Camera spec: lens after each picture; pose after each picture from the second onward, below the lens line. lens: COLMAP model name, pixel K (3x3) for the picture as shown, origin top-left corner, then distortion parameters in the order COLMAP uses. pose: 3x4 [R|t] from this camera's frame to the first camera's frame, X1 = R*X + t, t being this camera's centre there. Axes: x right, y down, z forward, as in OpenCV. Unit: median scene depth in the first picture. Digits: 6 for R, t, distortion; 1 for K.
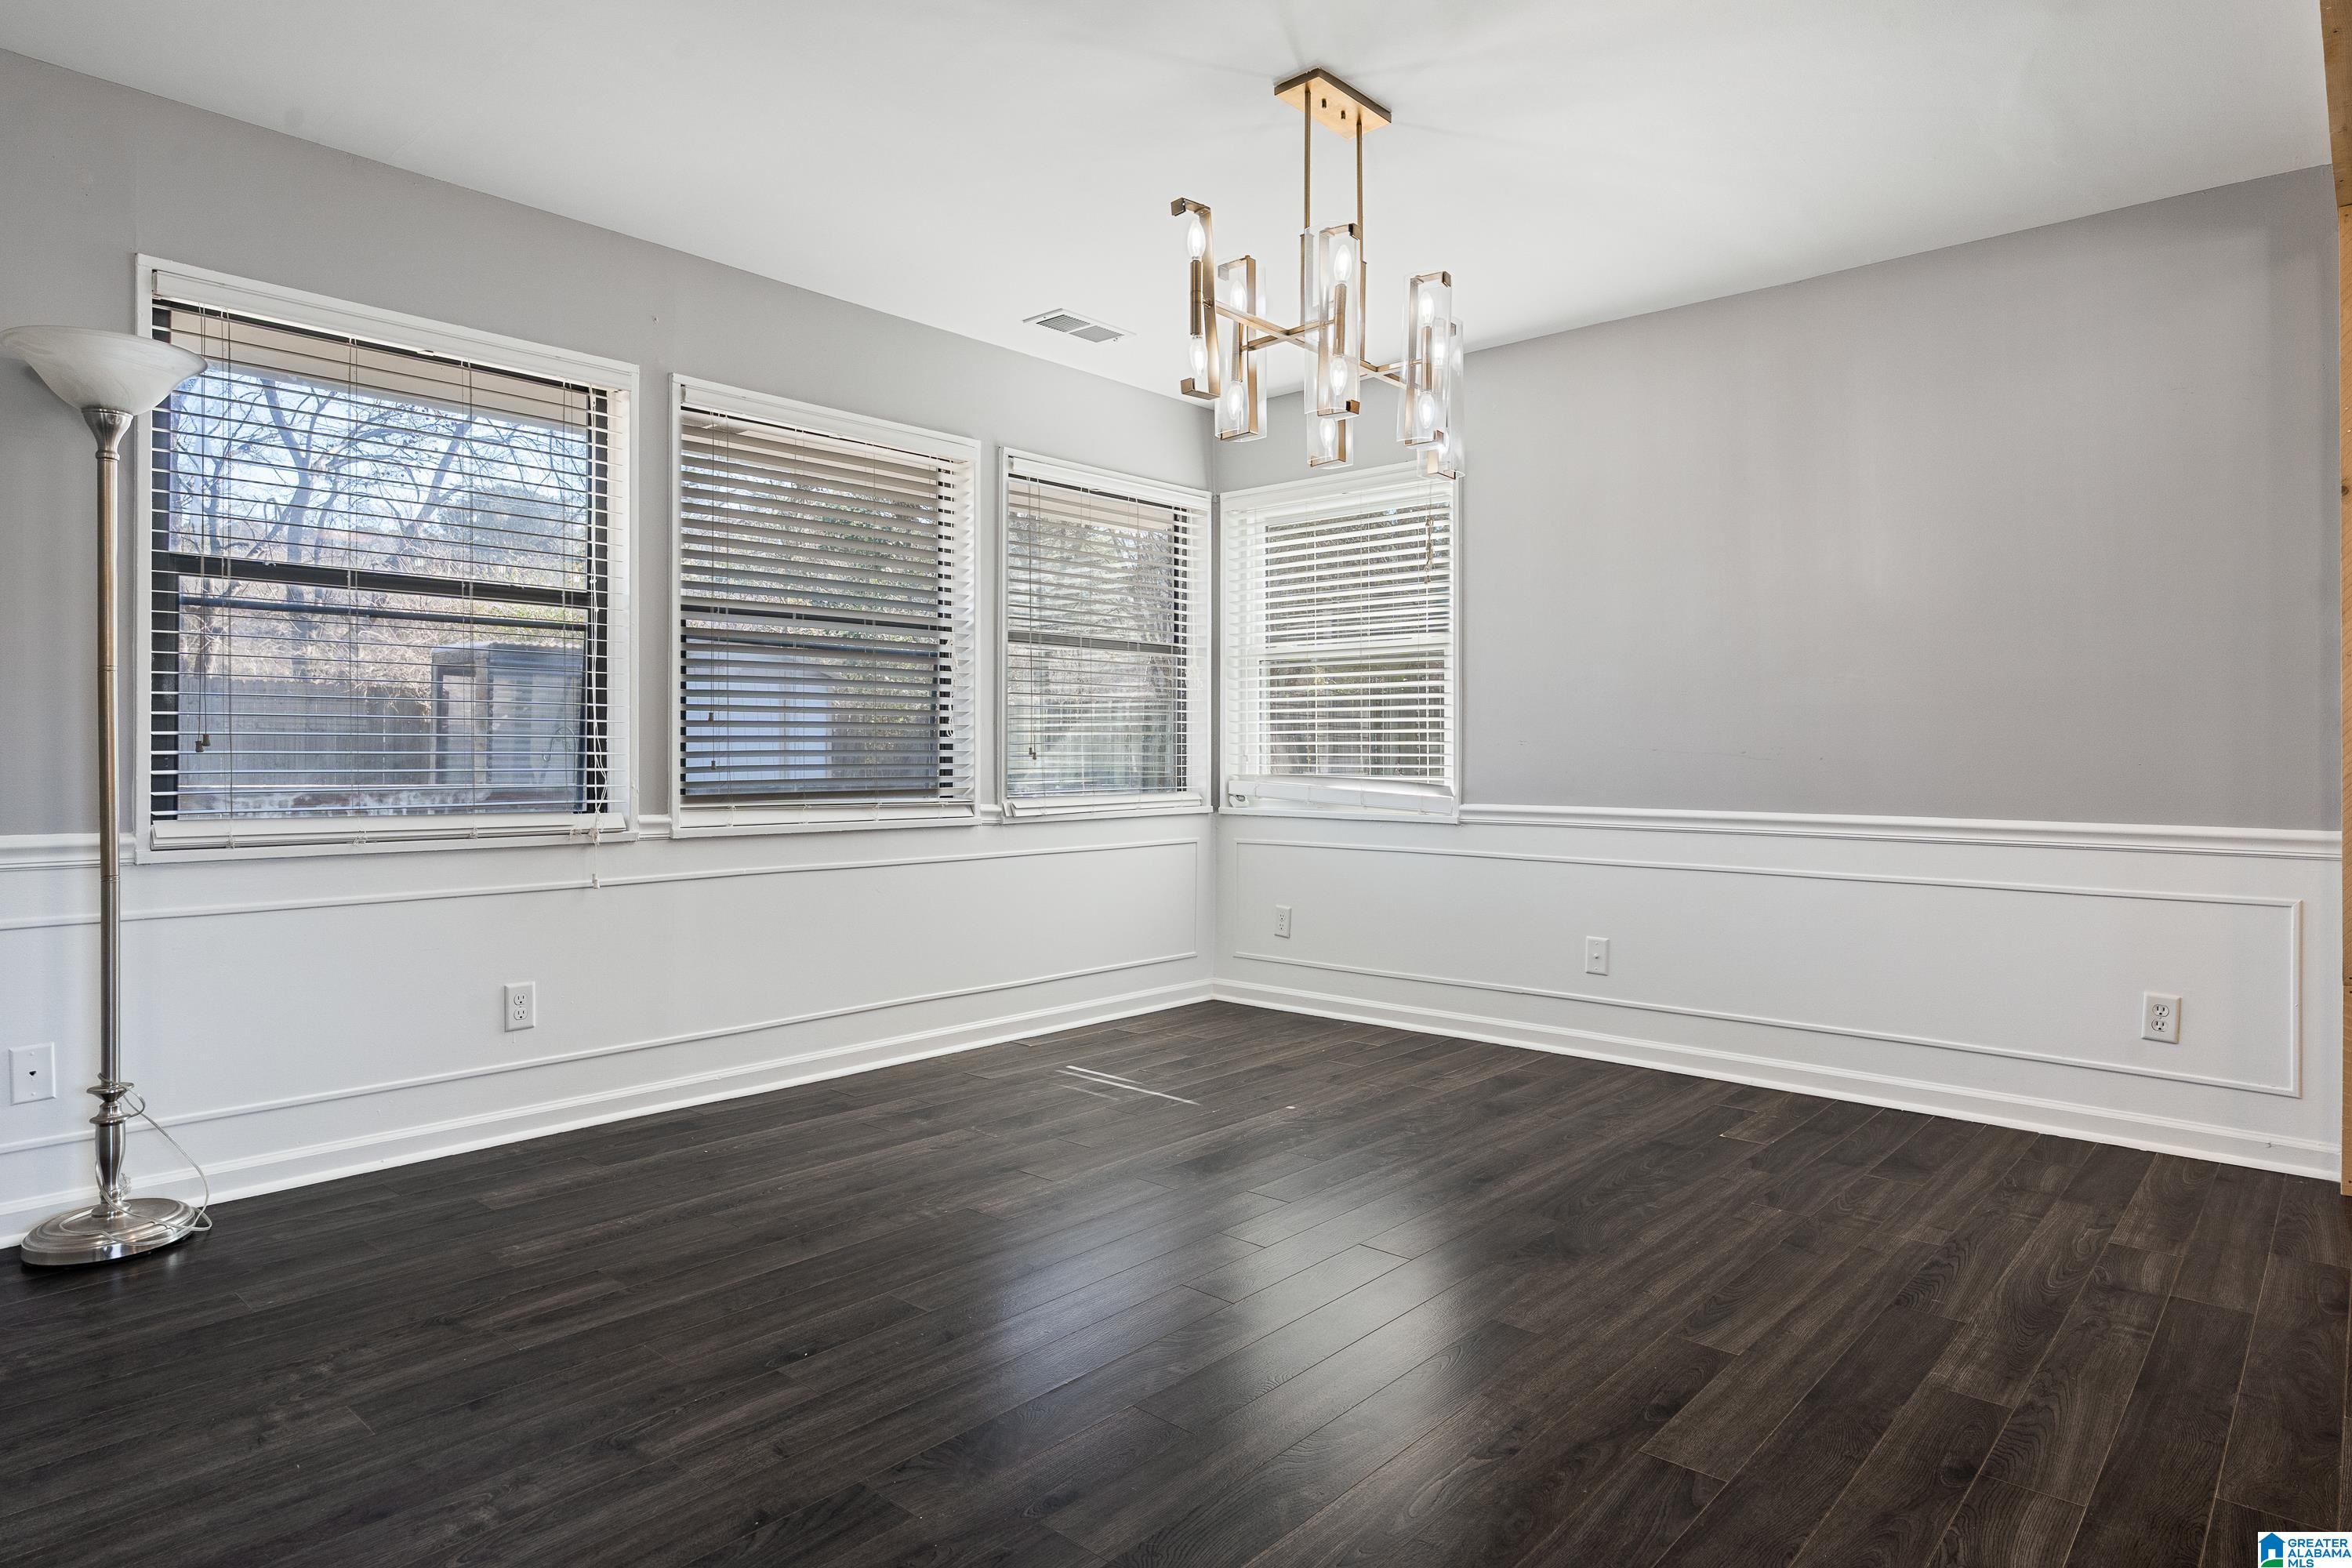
lens RADIAL K [[1349.1, 0, 1178.4], [0, 1349.1, 749.5], [0, 0, 1]] dist [-0.003360, 0.002969]
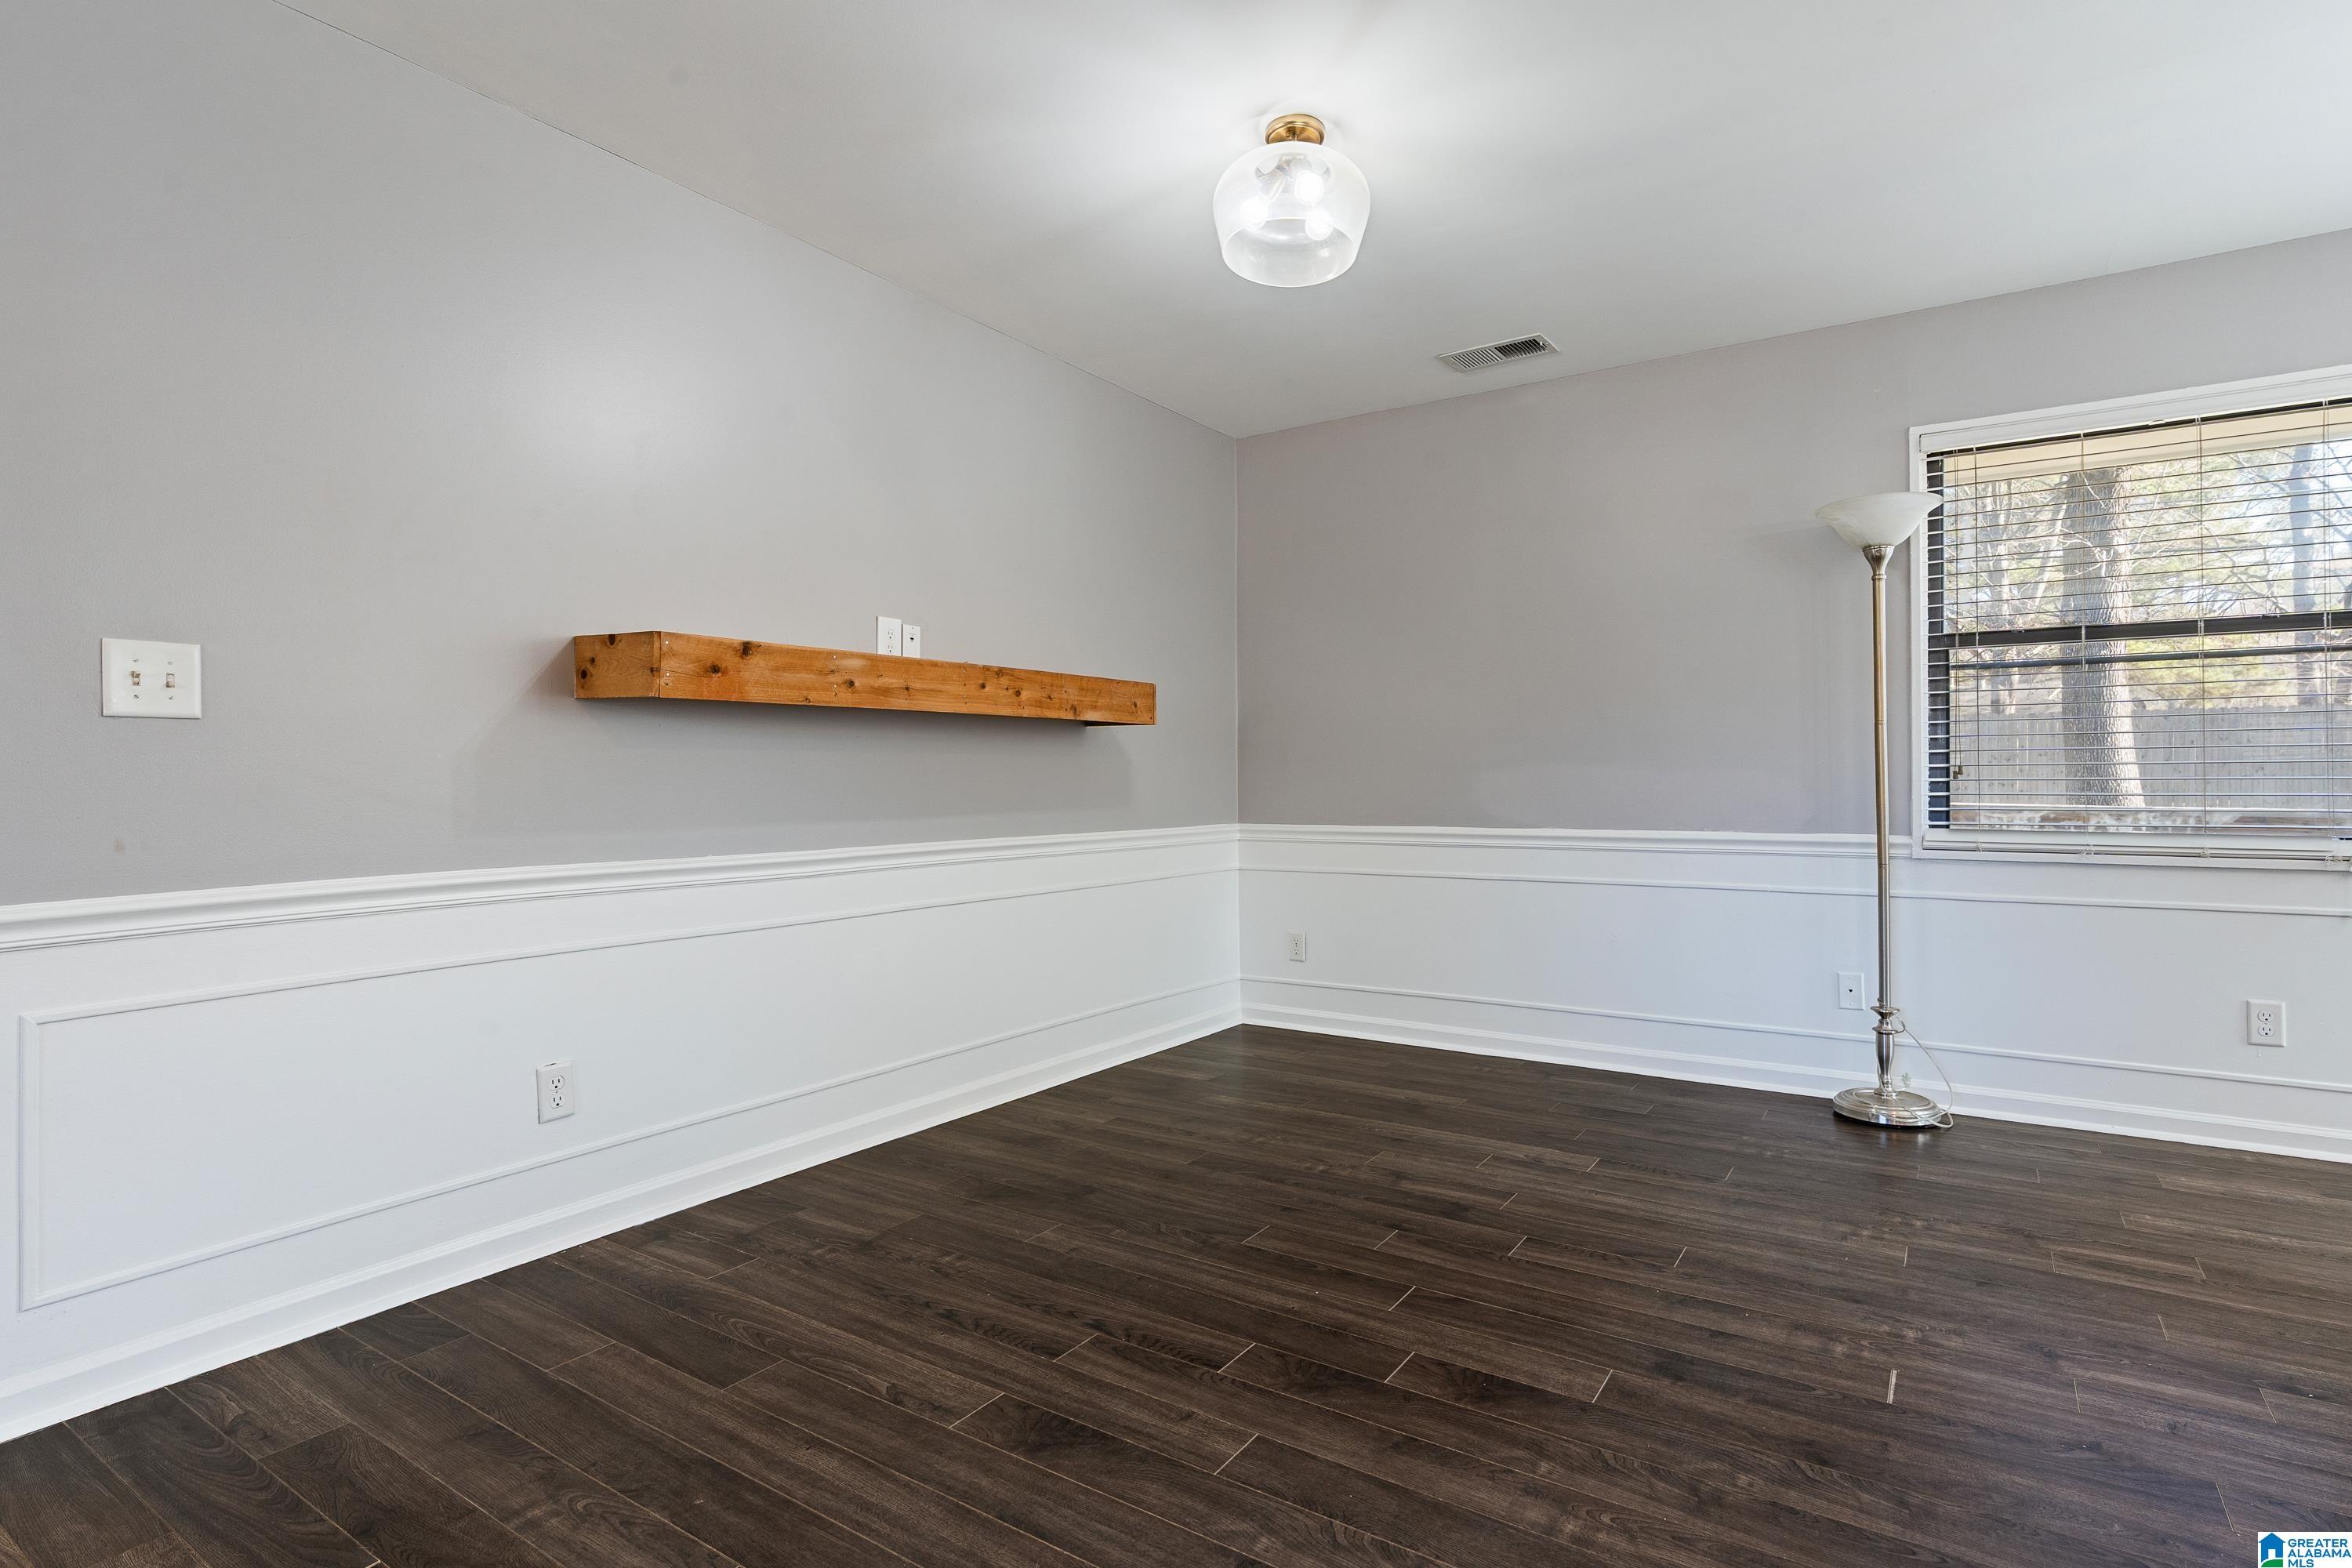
lens RADIAL K [[1182.6, 0, 1176.0], [0, 1182.6, 784.0], [0, 0, 1]] dist [-0.005163, 0.000453]
pose [[0.140243, -0.002261, -0.990115, 0.364745], [0.006297, 0.999979, -0.001392, 0.003924], [0.990097, -0.006040, 0.140254, 0.061206]]
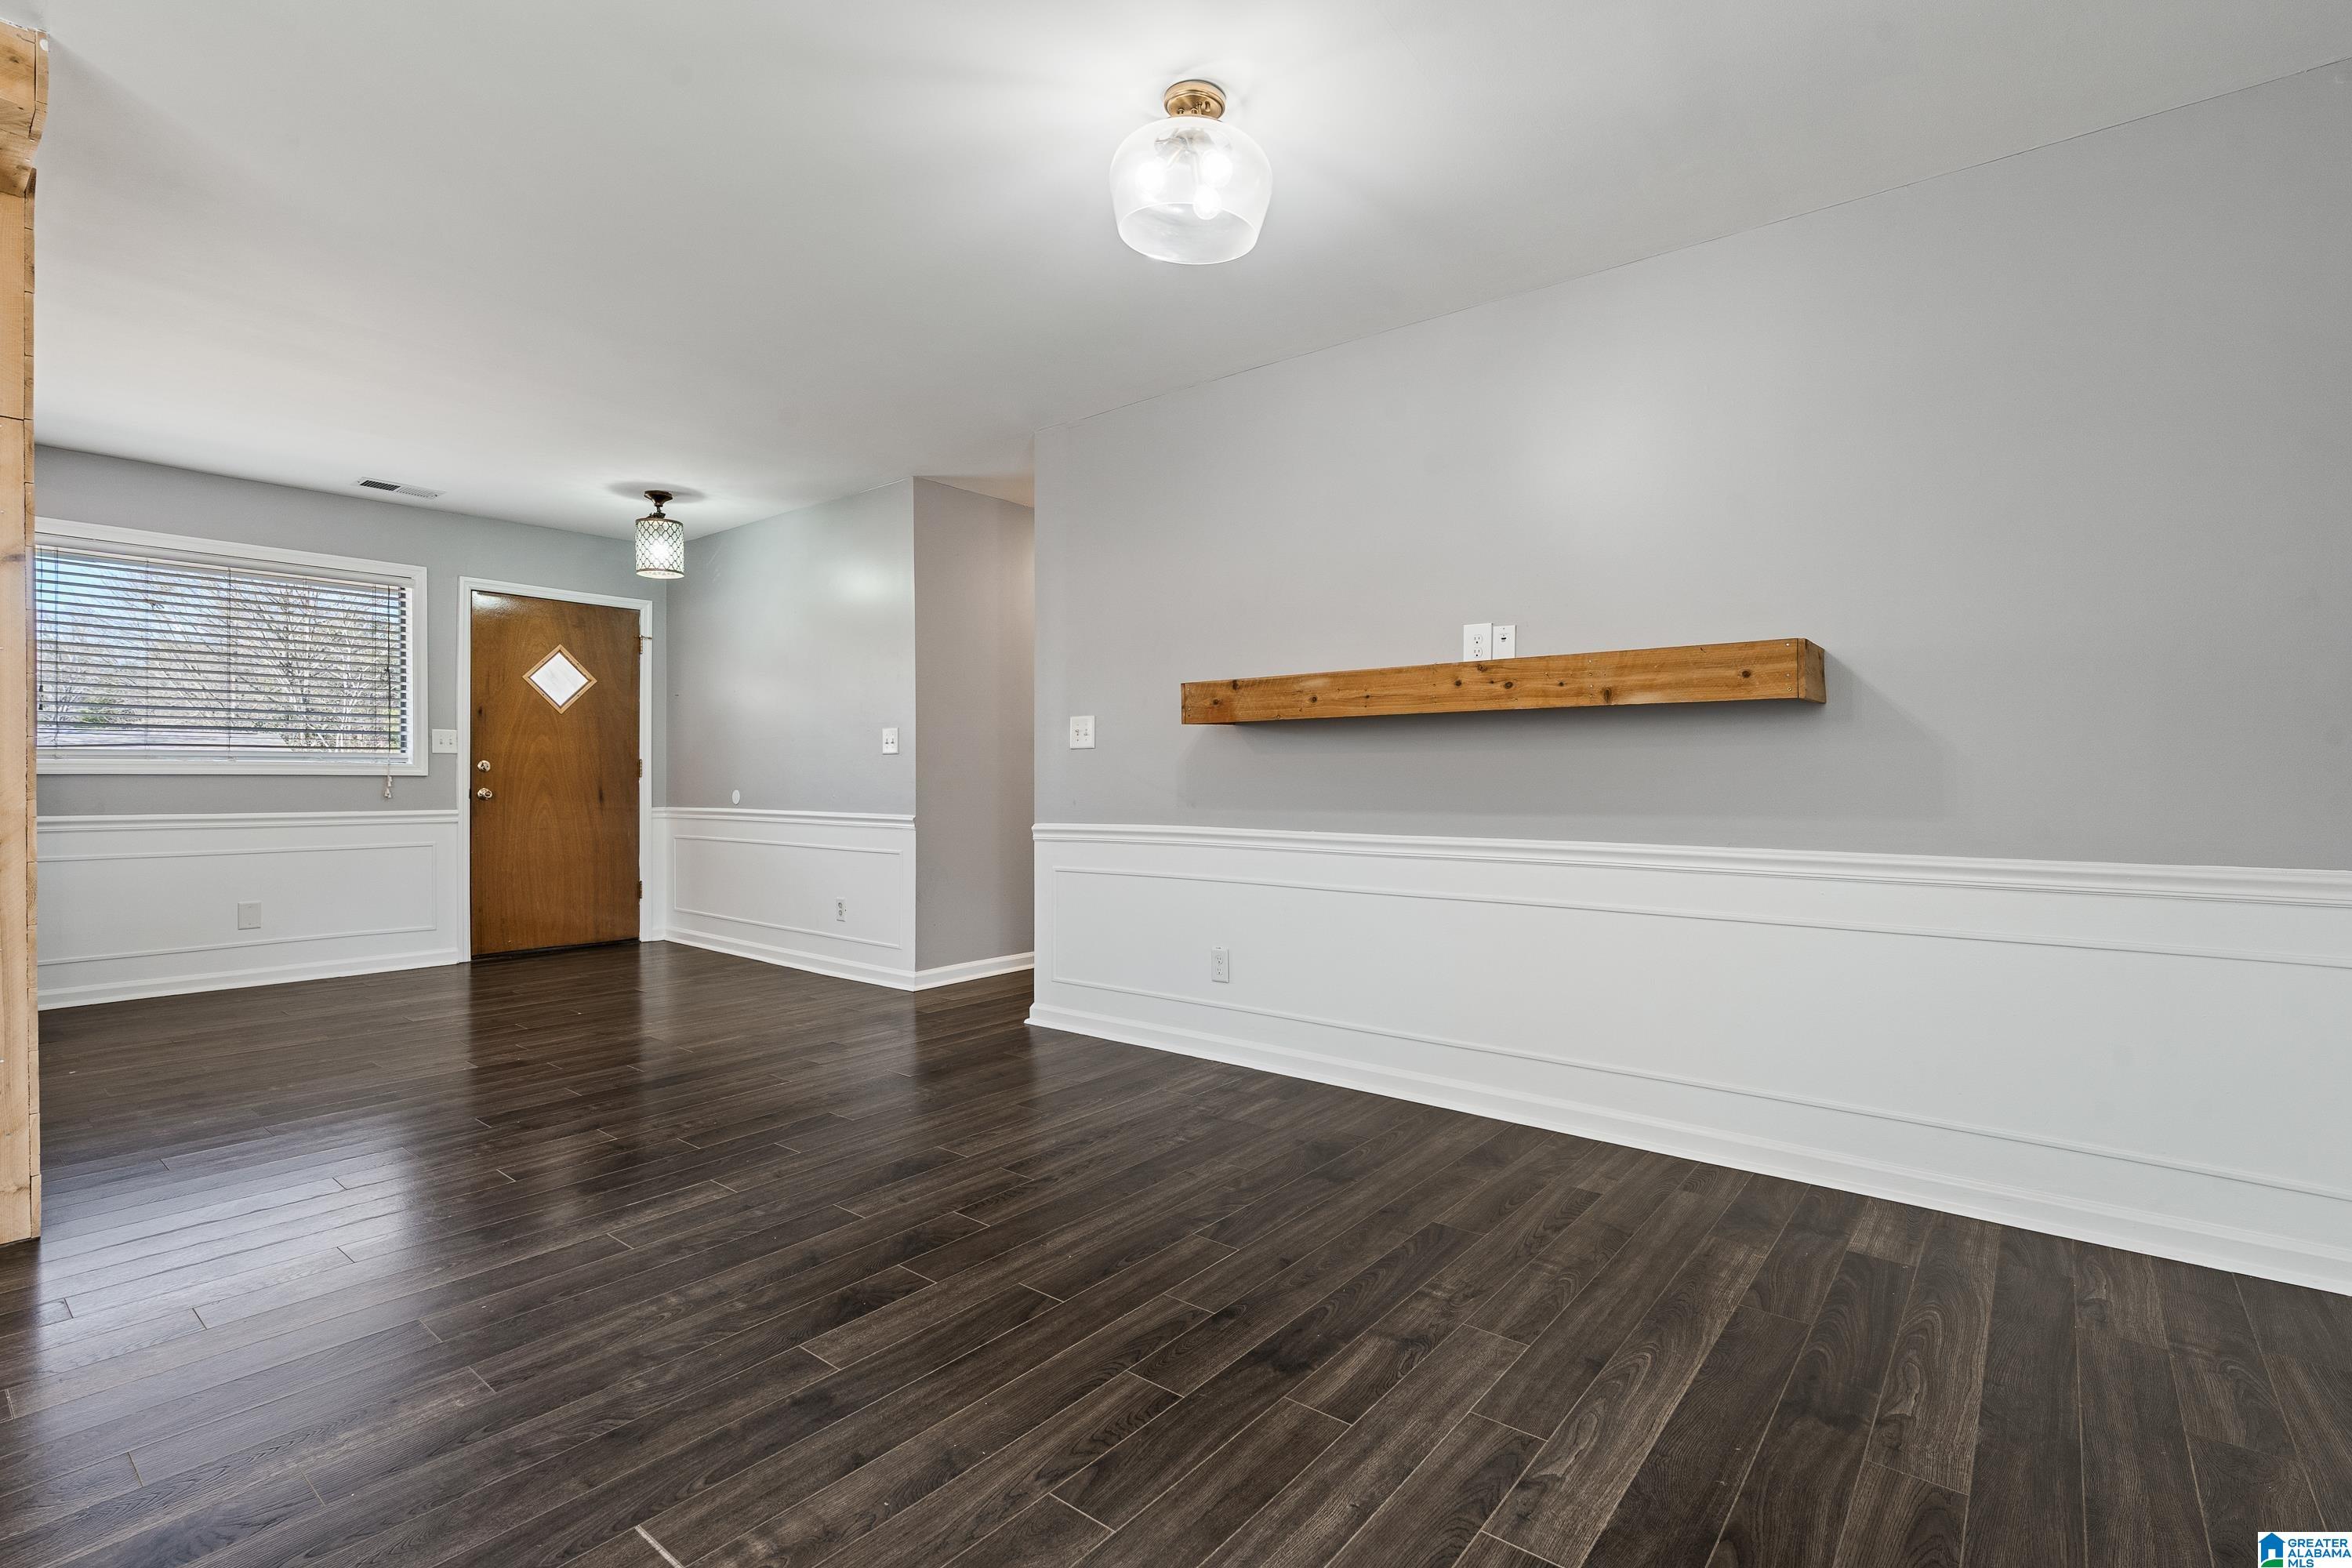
lens RADIAL K [[1077.9, 0, 1176.0], [0, 1077.9, 784.0], [0, 0, 1]] dist [-0.010648, 0.001118]
pose [[-0.998417, -0.006637, -0.055845, -0.486150], [-0.006947, 0.999961, 0.005363, -0.000080], [0.055808, 0.005742, -0.998425, 1.097215]]
